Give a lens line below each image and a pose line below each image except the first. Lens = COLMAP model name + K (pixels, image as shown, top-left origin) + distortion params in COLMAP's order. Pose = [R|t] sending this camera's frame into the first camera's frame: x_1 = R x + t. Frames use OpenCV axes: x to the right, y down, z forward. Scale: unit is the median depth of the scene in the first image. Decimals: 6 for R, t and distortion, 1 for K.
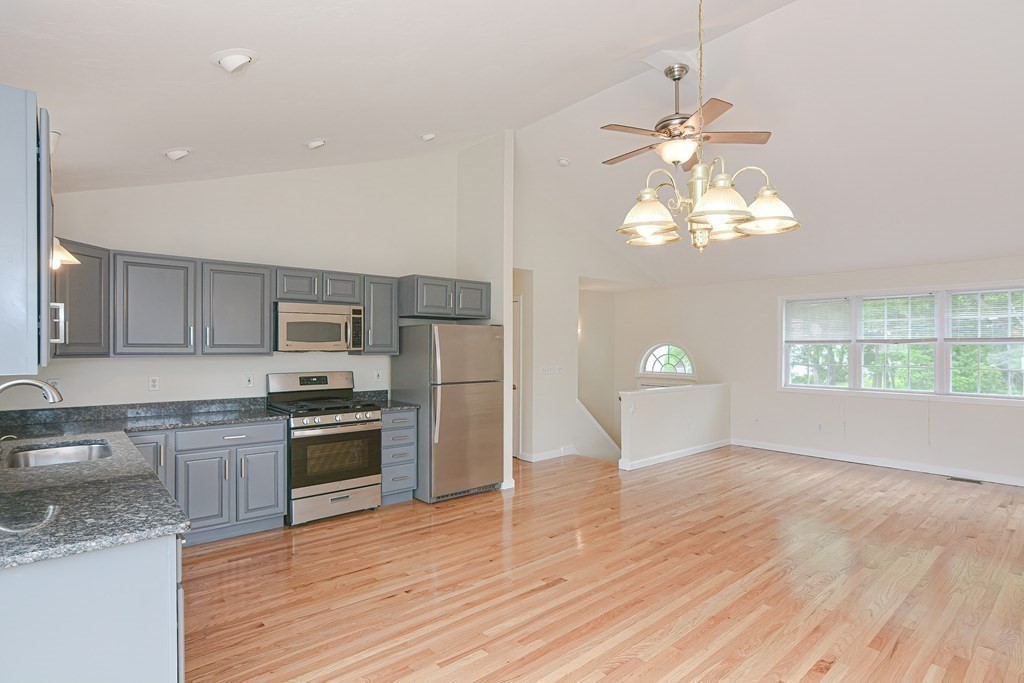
lens RADIAL K [[509.8, 0, 505.2], [0, 509.8, 348.2], [0, 0, 1]] dist [-0.016183, 0.007583]
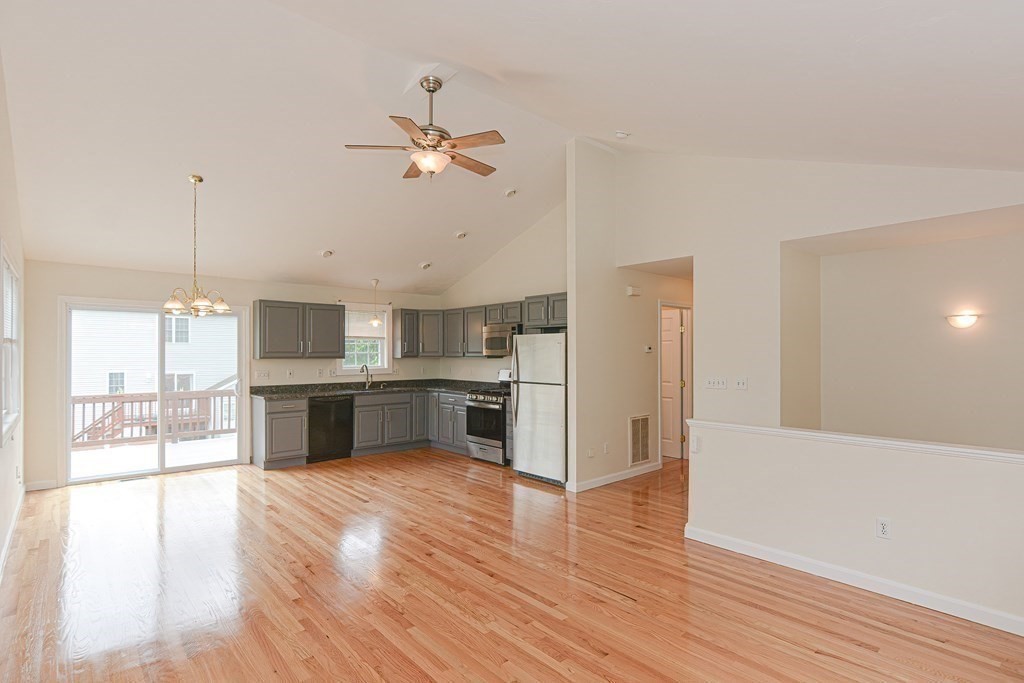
lens RADIAL K [[509.8, 0, 521.1], [0, 509.8, 346.0], [0, 0, 1]] dist [-0.016183, 0.007583]
pose [[0.034976, -0.010933, -0.999328, 1.232833], [0.002965, 0.999937, -0.010836, -0.009092], [0.999384, -0.002584, 0.035006, 1.023794]]
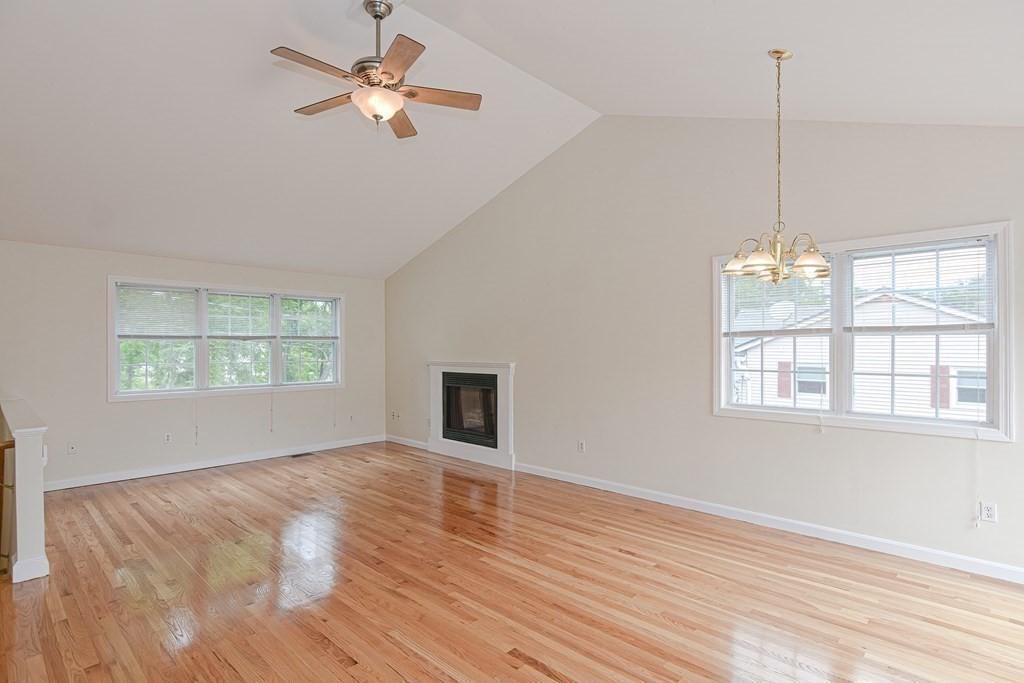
lens RADIAL K [[509.8, 0, 519.2], [0, 509.8, 346.3], [0, 0, 1]] dist [-0.016183, 0.007583]
pose [[-0.121135, 0.005108, 0.992623, -0.454998], [-0.003984, 0.999976, -0.005632, 0.005003], [-0.992628, -0.004637, -0.121112, 0.779201]]
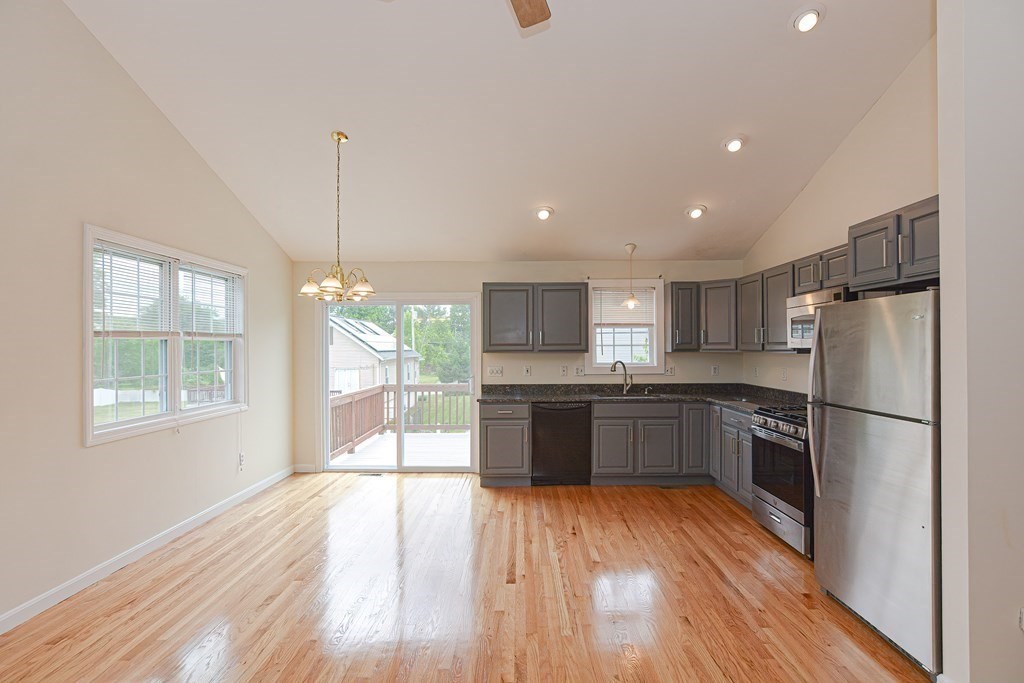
lens RADIAL K [[509.8, 0, 519.5], [0, 509.8, 346.1], [0, 0, 1]] dist [-0.016183, 0.007583]
pose [[-0.645411, 0.003172, -0.763829, 0.614815], [0.006649, 0.999977, -0.001466, -0.002629], [0.763806, -0.006025, -0.645417, 1.187401]]
